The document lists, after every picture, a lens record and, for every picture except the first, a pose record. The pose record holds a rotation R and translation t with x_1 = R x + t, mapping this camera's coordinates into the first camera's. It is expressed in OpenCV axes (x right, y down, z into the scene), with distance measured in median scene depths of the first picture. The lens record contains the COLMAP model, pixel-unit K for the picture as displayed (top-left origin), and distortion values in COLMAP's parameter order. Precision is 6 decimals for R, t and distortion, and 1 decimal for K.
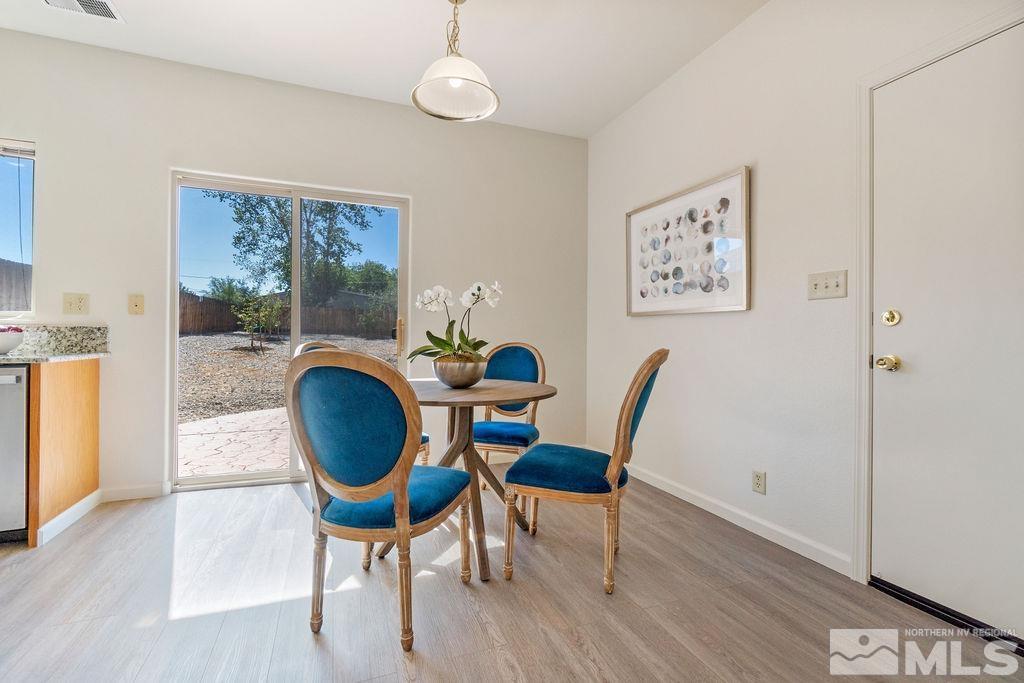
lens RADIAL K [[448.8, 0, 495.0], [0, 448.8, 330.9], [0, 0, 1]] dist [-0.002297, 0.000540]
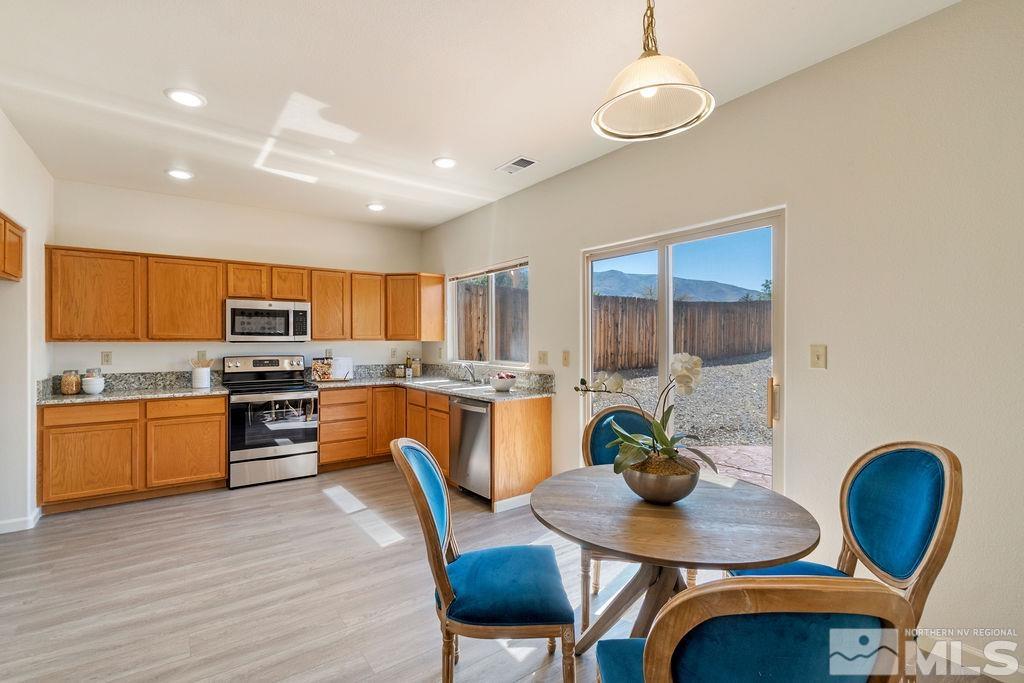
lens RADIAL K [[448.8, 0, 505.5], [0, 448.8, 342.8], [0, 0, 1]] dist [-0.002297, 0.000540]
pose [[0.281469, -0.008745, -0.959530, 0.451211], [0.017358, 0.999841, -0.004021, -0.105382], [0.959413, -0.015524, 0.281576, 0.450908]]
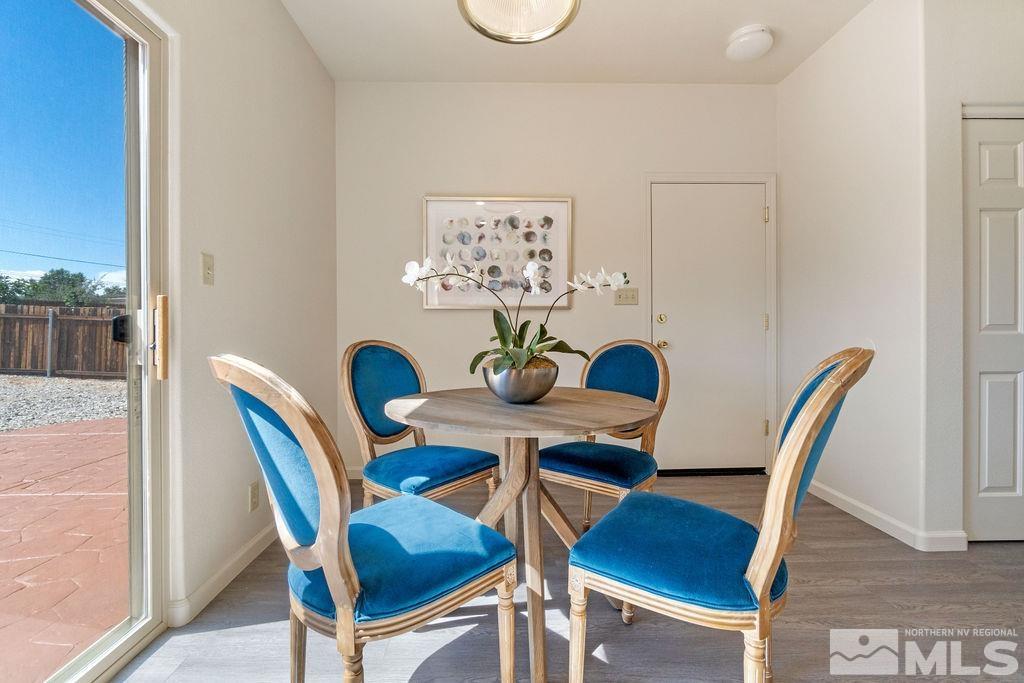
lens RADIAL K [[448.8, 0, 509.9], [0, 448.8, 336.7], [0, 0, 1]] dist [-0.002297, 0.000540]
pose [[0.321727, -0.021139, 0.946596, -0.631481], [-0.008585, 0.999645, 0.025242, 0.000870], [-0.946793, -0.016248, 0.321432, 0.640875]]
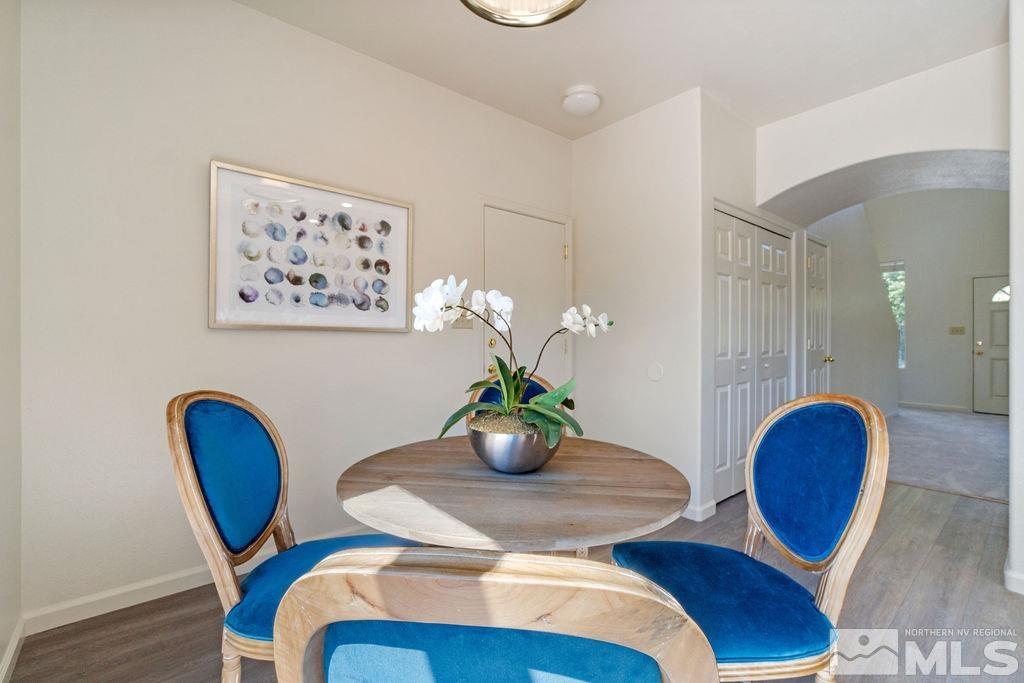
lens RADIAL K [[448.8, 0, 510.5], [0, 448.8, 337.9], [0, 0, 1]] dist [-0.002297, 0.000540]
pose [[-0.337887, -0.014202, 0.941079, -0.511878], [-0.025964, 0.999646, 0.005764, -0.039504], [-0.940828, -0.022487, -0.338137, 0.982971]]
